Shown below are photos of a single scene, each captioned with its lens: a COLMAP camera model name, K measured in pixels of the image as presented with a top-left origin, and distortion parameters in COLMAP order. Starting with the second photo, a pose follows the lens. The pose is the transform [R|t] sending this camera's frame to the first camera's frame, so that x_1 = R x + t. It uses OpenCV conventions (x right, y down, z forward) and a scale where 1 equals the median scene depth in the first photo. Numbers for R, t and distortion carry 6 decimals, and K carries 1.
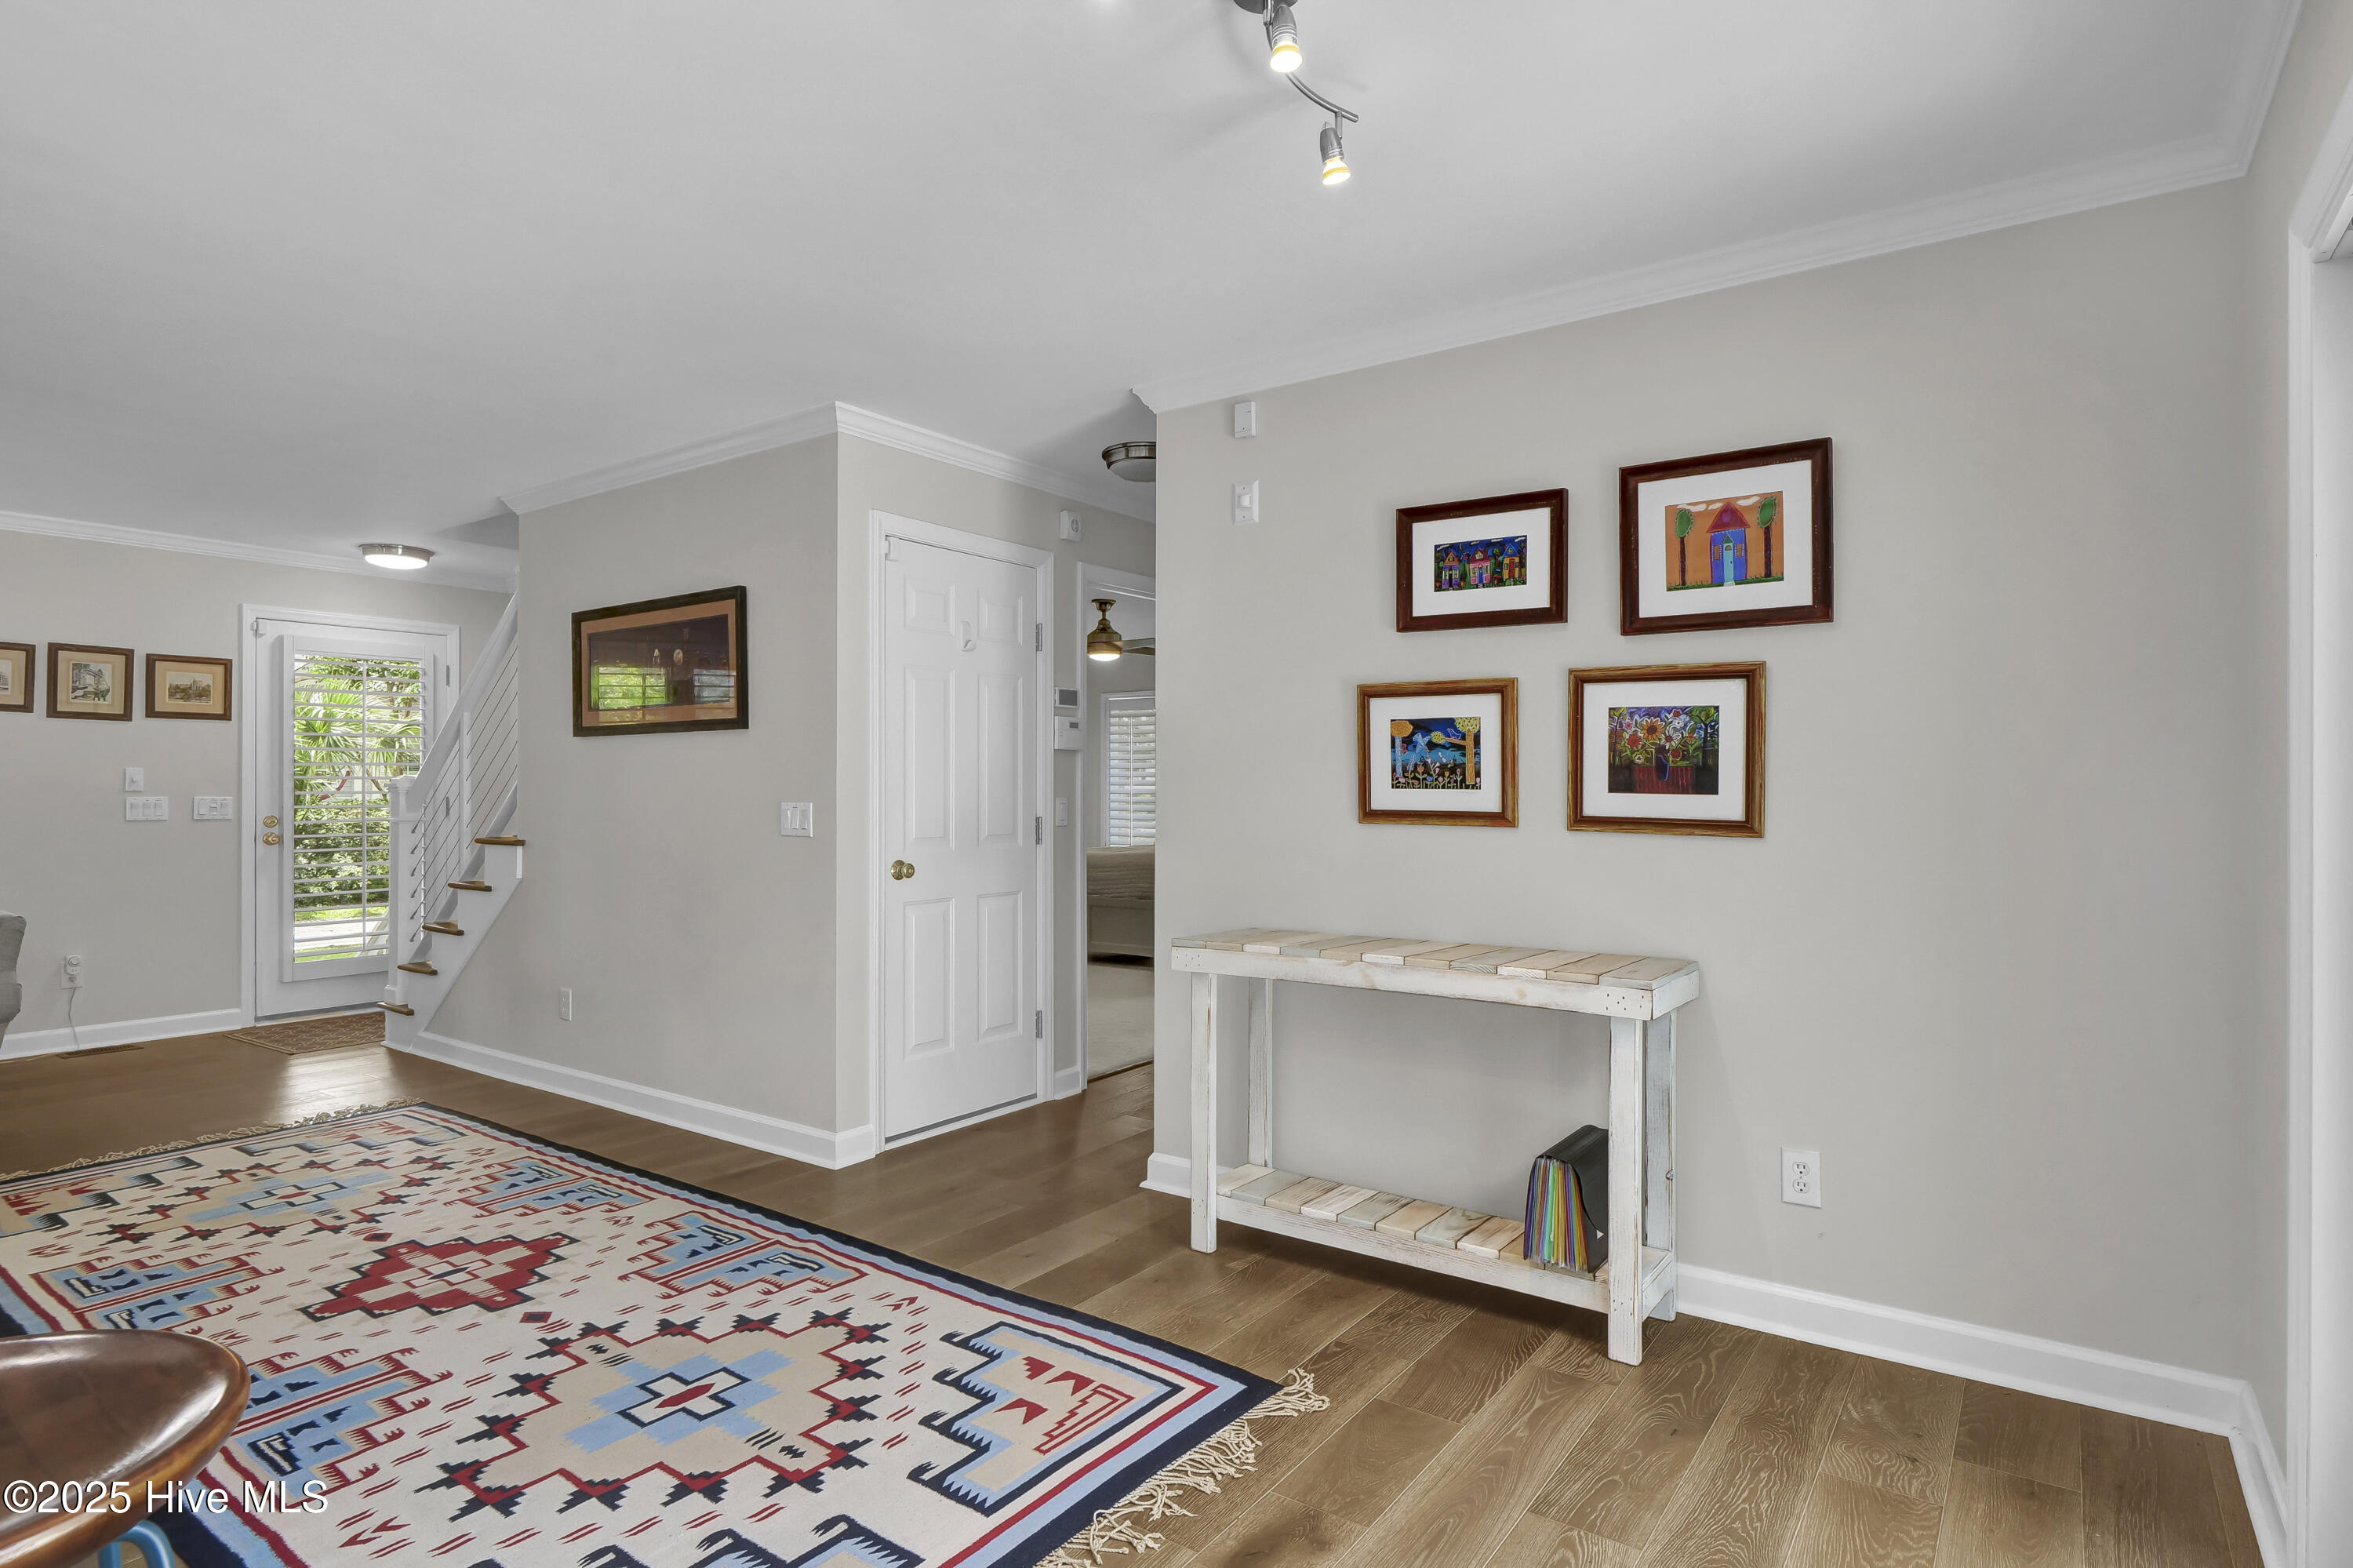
lens RADIAL K [[1234.7, 0, 1176.5], [0, 1234.7, 784.0], [0, 0, 1]] dist [-0.009019, -0.000746]
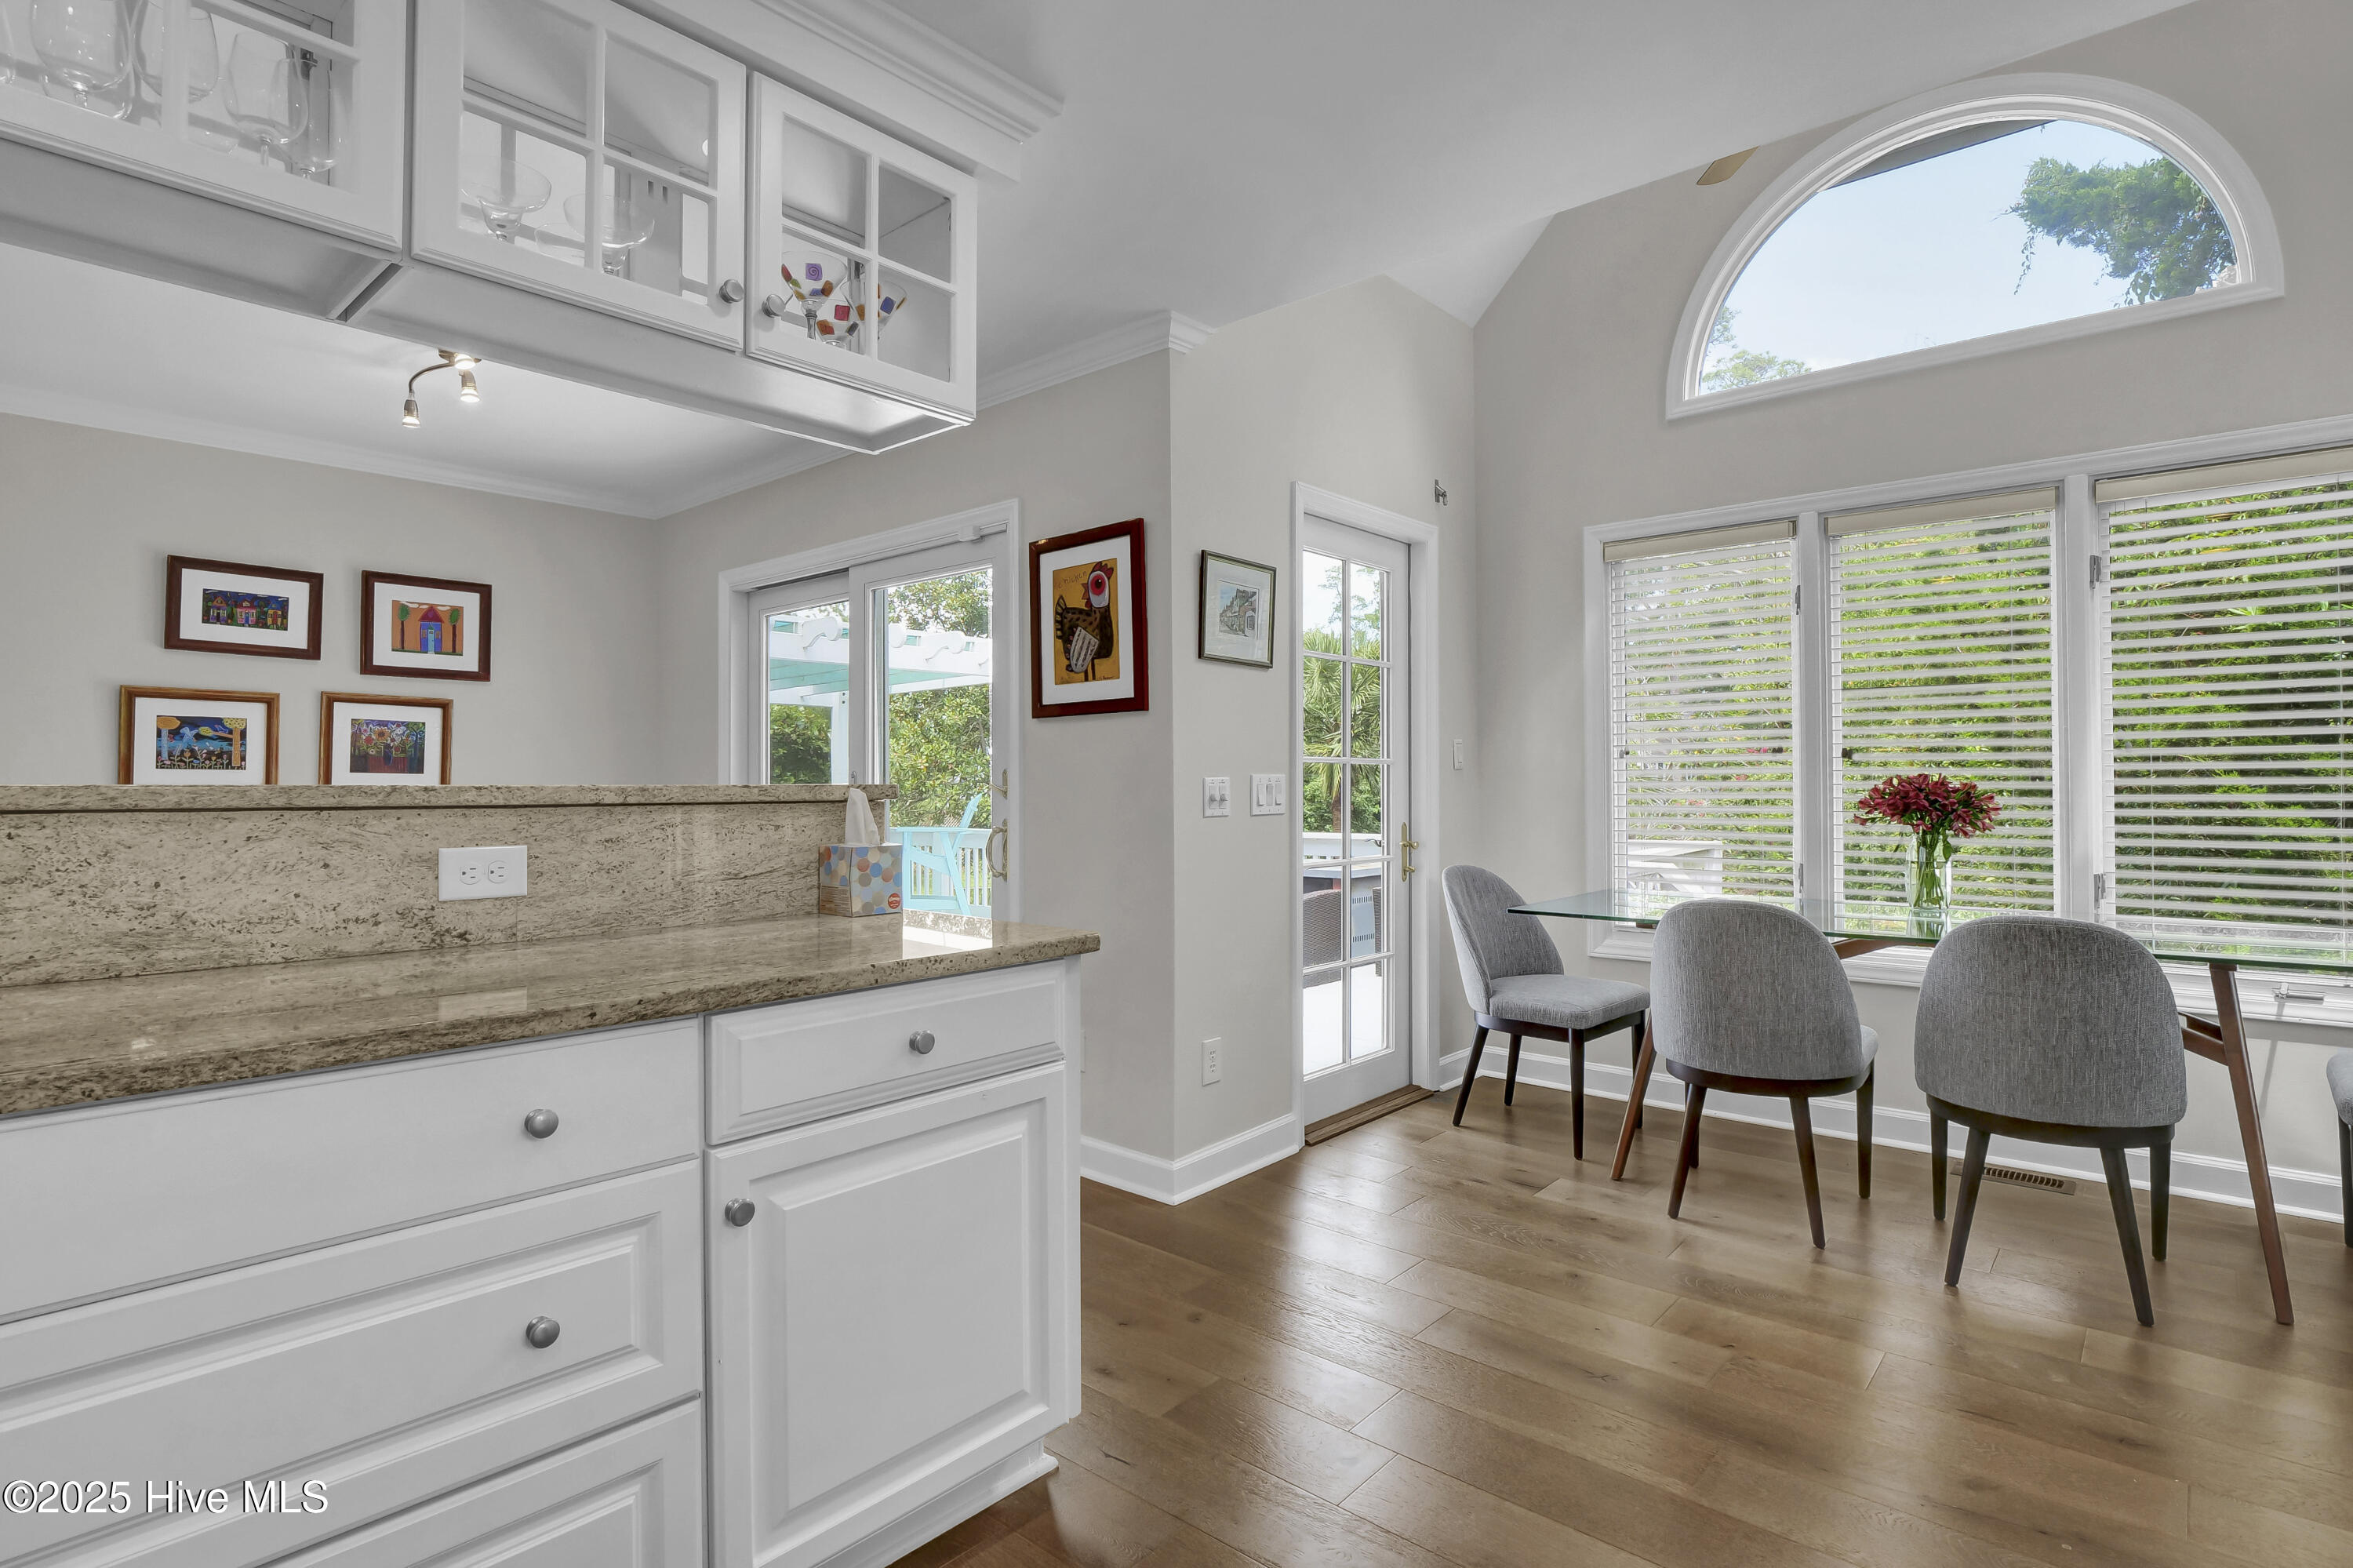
lens RADIAL K [[1155.8, 0, 1165.5], [0, 1155.8, 774.1], [0, 0, 1]] dist [-0.005629, -0.009229]
pose [[0.108047, 0.008136, 0.994113, -0.937911], [-0.000492, 0.999967, -0.008131, 0.019375], [-0.994146, 0.000389, 0.108047, -0.185002]]
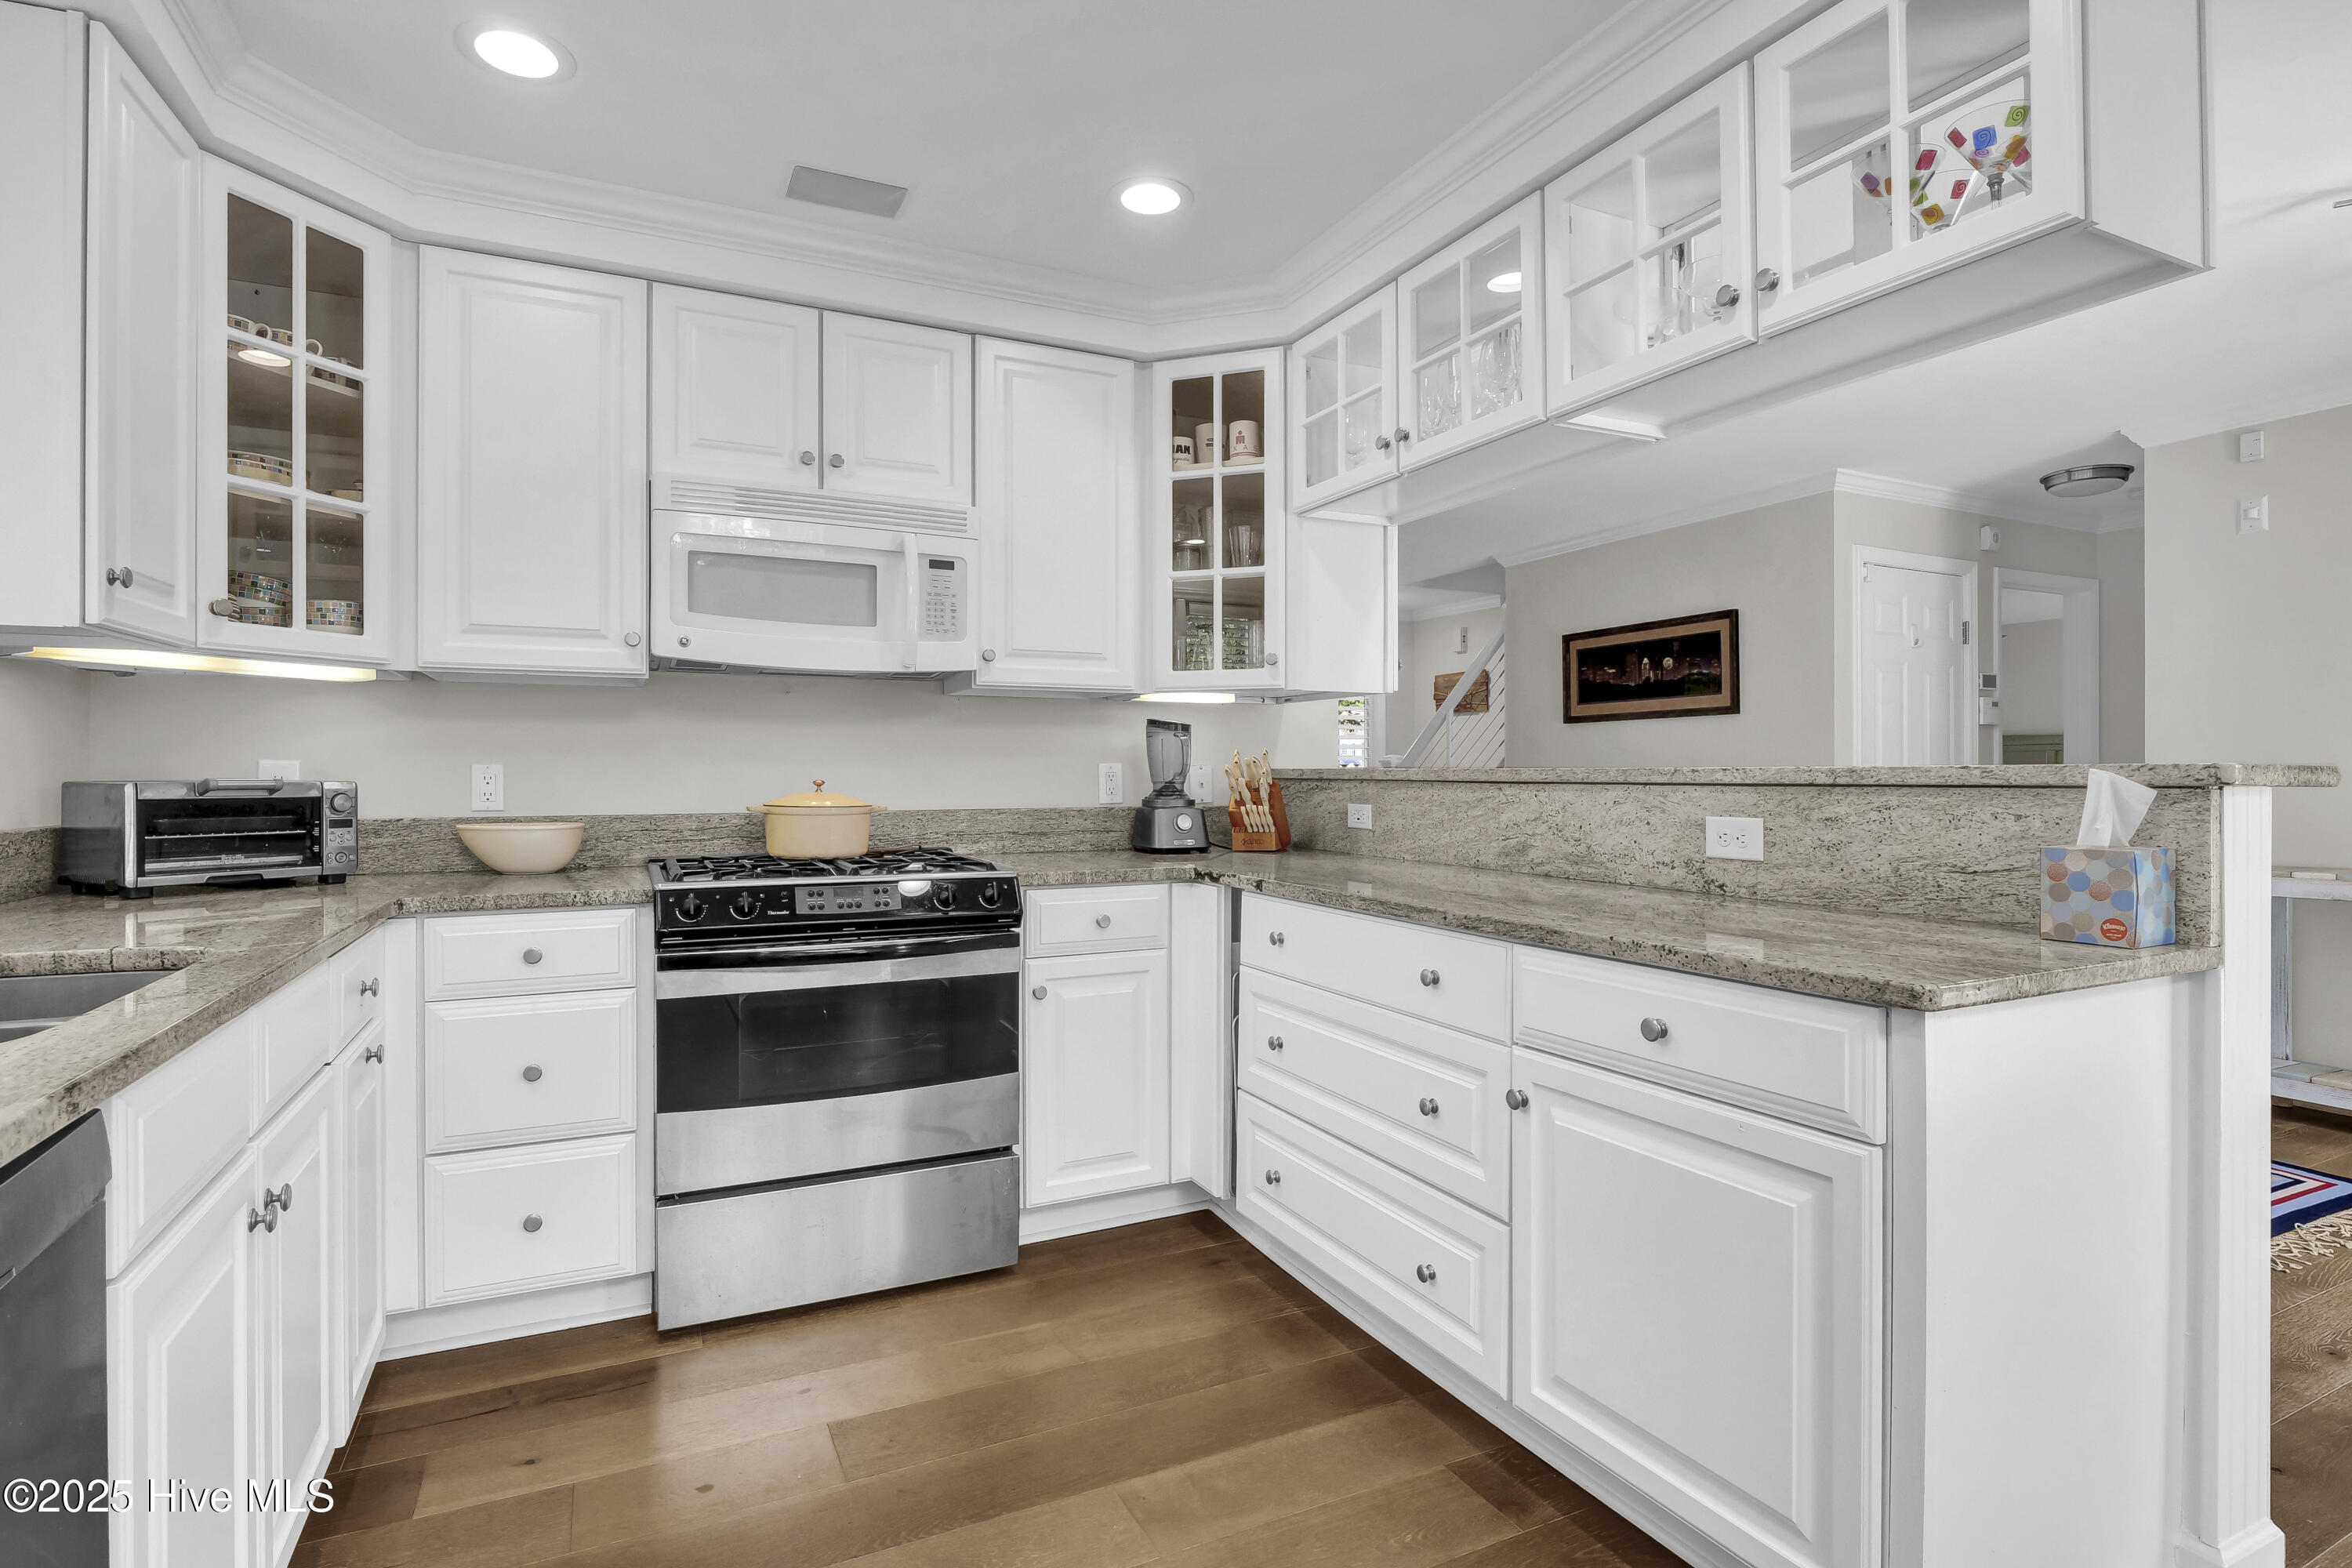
lens RADIAL K [[1155.3, 0, 1165.0], [0, 1155.3, 774.1], [0, 0, 1]] dist [-0.005629, -0.009229]
pose [[0.876714, -0.003545, -0.480998, -0.388667], [0.005030, 0.999986, 0.001798, 0.021552], [0.480985, -0.003996, 0.876720, -0.558633]]
